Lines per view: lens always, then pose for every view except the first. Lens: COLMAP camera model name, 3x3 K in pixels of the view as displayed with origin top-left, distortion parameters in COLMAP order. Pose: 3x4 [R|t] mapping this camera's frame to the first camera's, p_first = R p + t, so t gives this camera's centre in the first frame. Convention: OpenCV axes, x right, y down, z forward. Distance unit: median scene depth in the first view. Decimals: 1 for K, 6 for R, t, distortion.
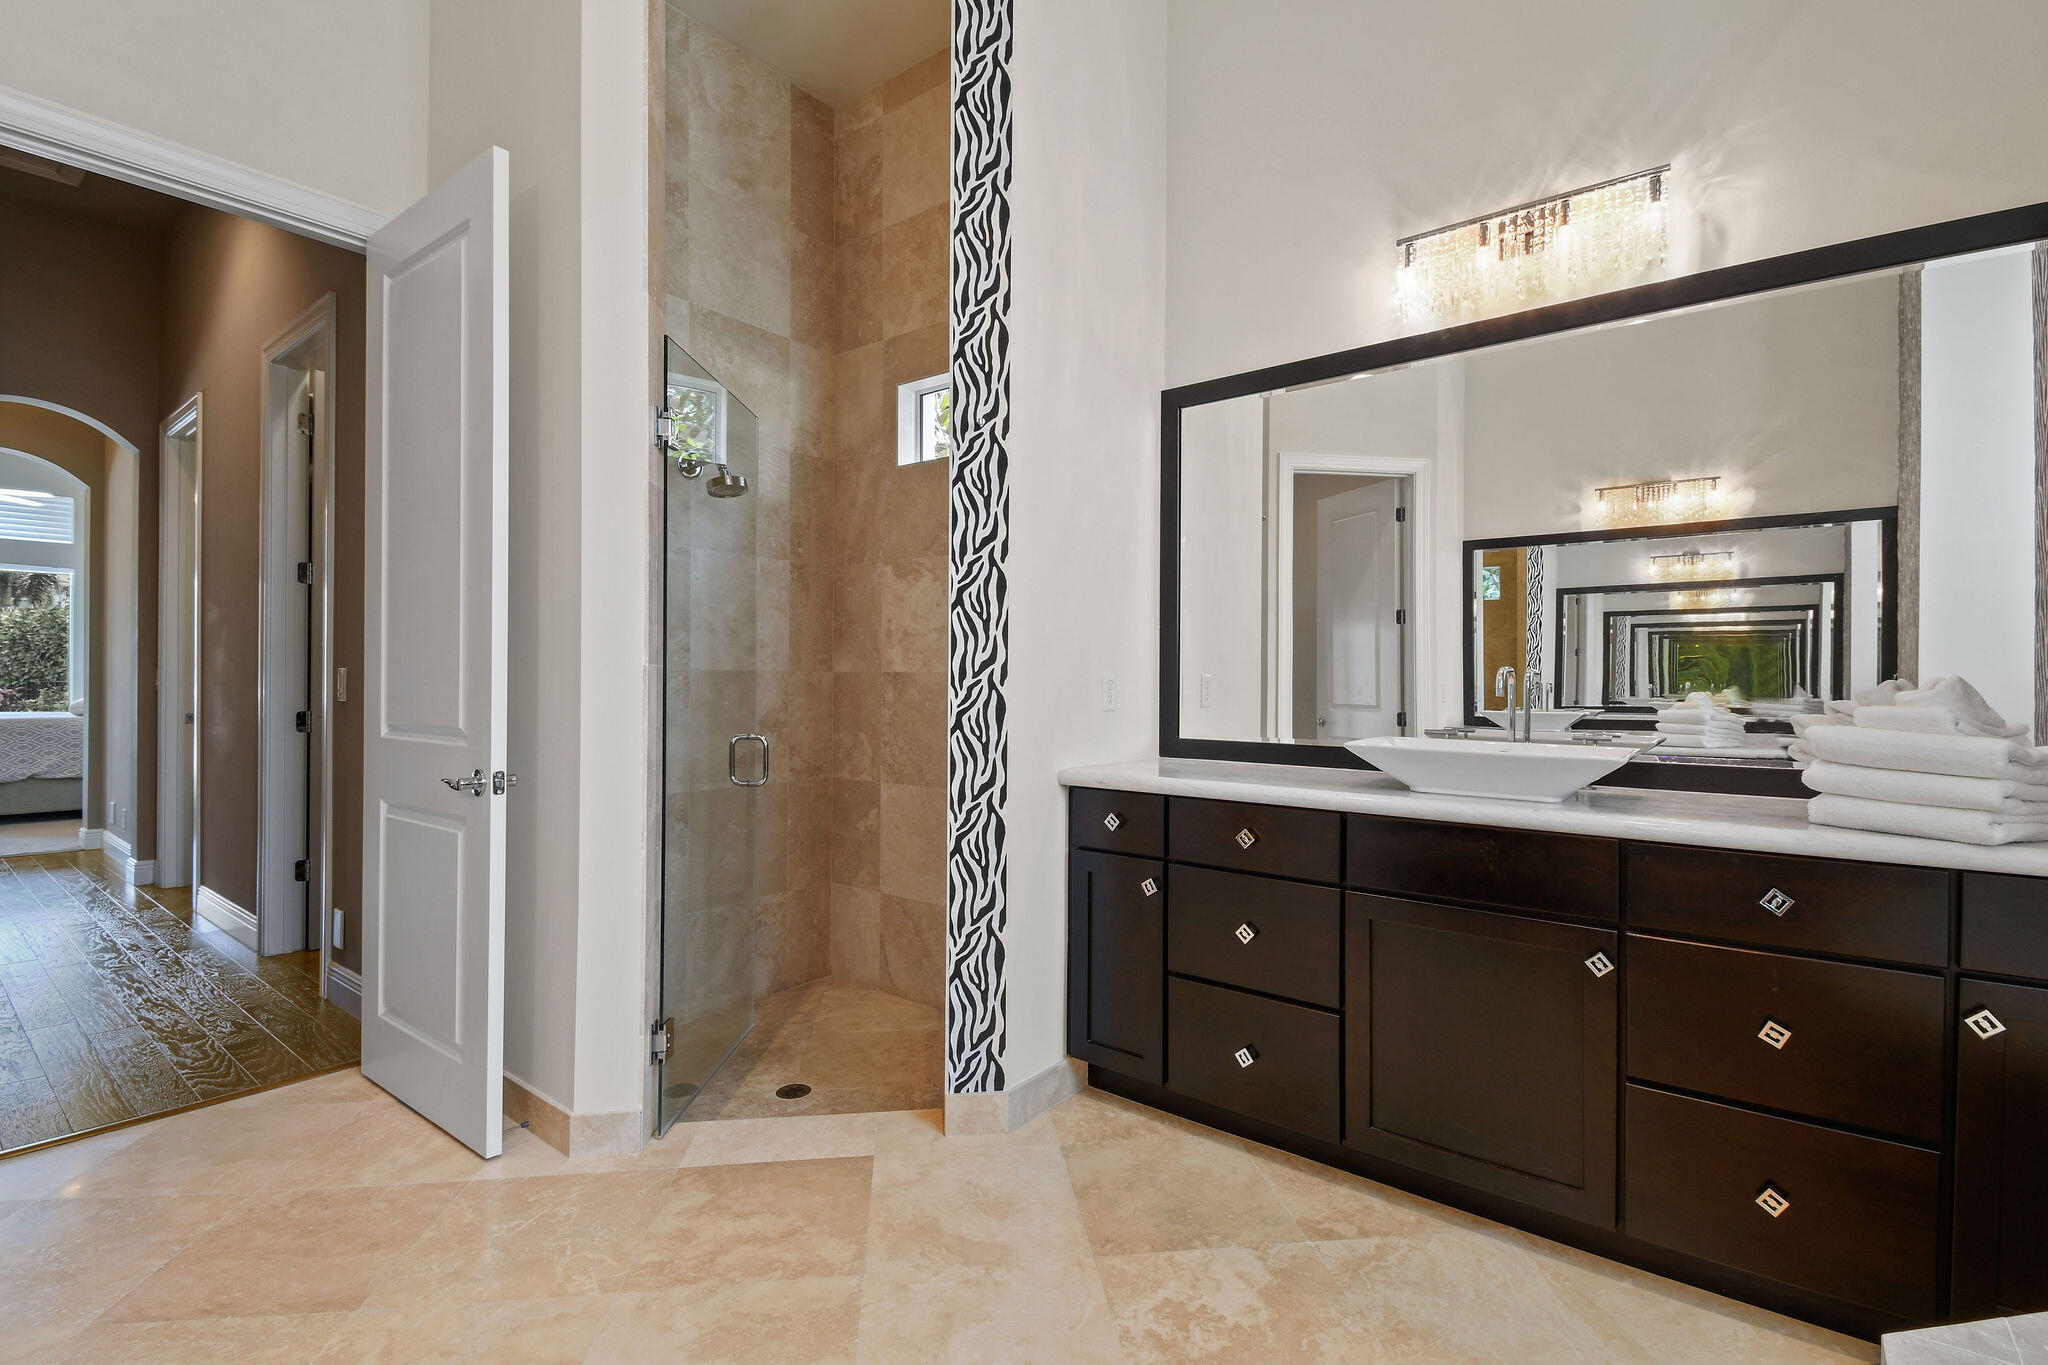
lens RADIAL K [[967.0, 0, 1024.0], [0, 967.0, 682.5], [0, 0, 1]] dist [0.000057, -0.000148]
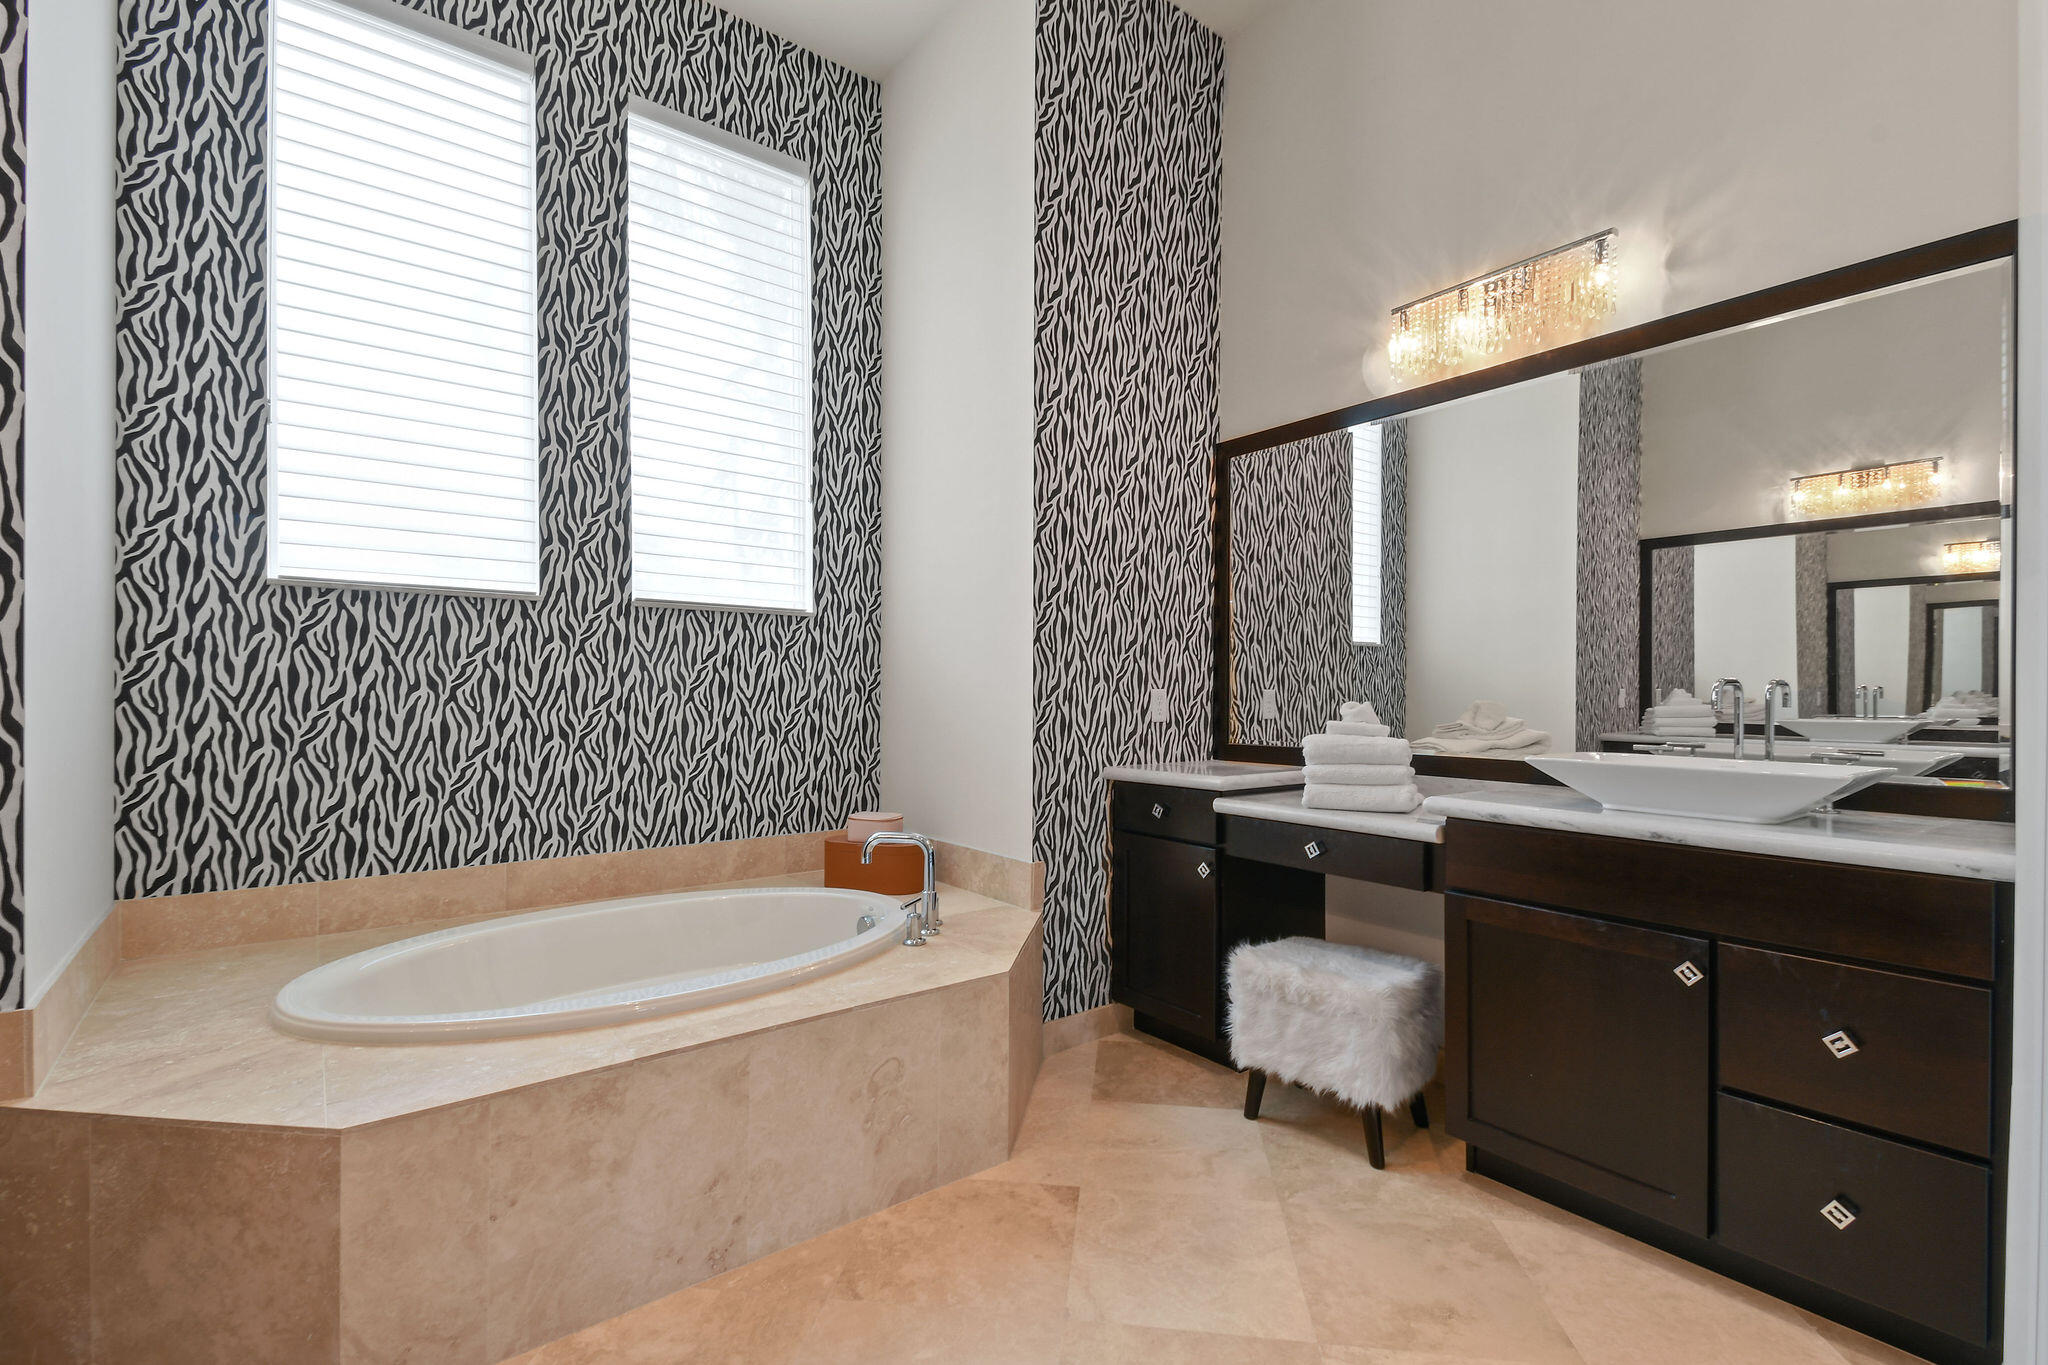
lens RADIAL K [[967.0, 0, 1024.0], [0, 967.0, 682.5], [0, 0, 1]] dist [0.000057, -0.000148]
pose [[0.965501, -0.006128, -0.260329, 0.223171], [0.002350, 0.999887, -0.014820, 0.002800], [0.260390, 0.013697, 0.965406, -0.183594]]
